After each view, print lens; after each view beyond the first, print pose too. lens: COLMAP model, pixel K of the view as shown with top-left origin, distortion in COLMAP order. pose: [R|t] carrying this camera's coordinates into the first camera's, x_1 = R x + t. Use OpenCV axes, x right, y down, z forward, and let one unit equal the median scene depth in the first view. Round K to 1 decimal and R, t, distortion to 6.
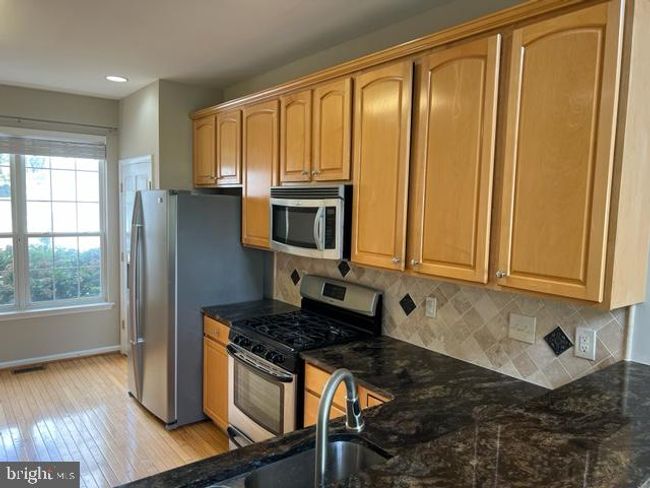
lens RADIAL K [[486.9, 0, 322.4], [0, 486.9, 247.1], [0, 0, 1]] dist [0.072578, -0.091771]
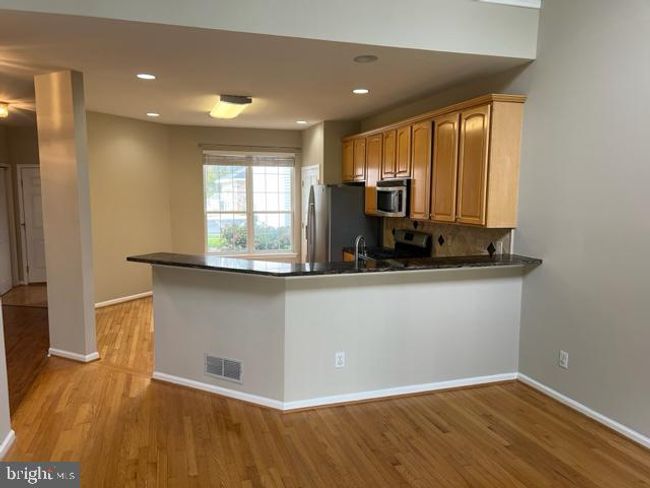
lens RADIAL K [[487.0, 0, 321.2], [0, 487.0, 246.7], [0, 0, 1]] dist [0.061186, -0.086295]
pose [[0.941451, 0.018108, -0.336663, 0.355920], [-0.013260, 0.999773, 0.016694, 0.109005], [0.336889, -0.011252, 0.941477, -0.912979]]
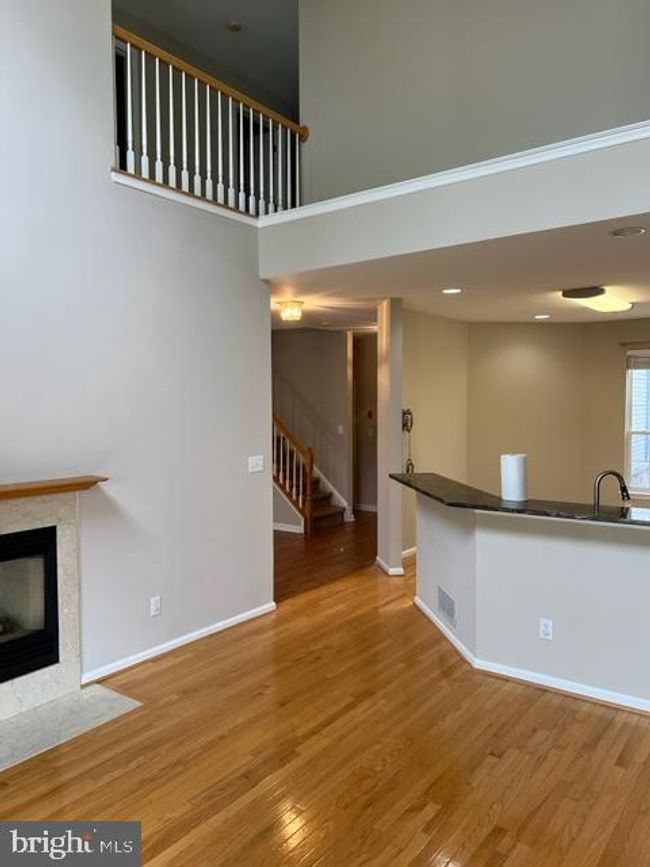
lens RADIAL K [[649.6, 0, 321.4], [0, 649.6, 432.2], [0, 0, 1]] dist [0.061186, -0.086295]
pose [[0.274532, 0.020404, -0.961362, 1.100816], [-0.074896, 0.997191, -0.000224, 0.065015], [0.958657, 0.072064, 0.275289, -0.529416]]
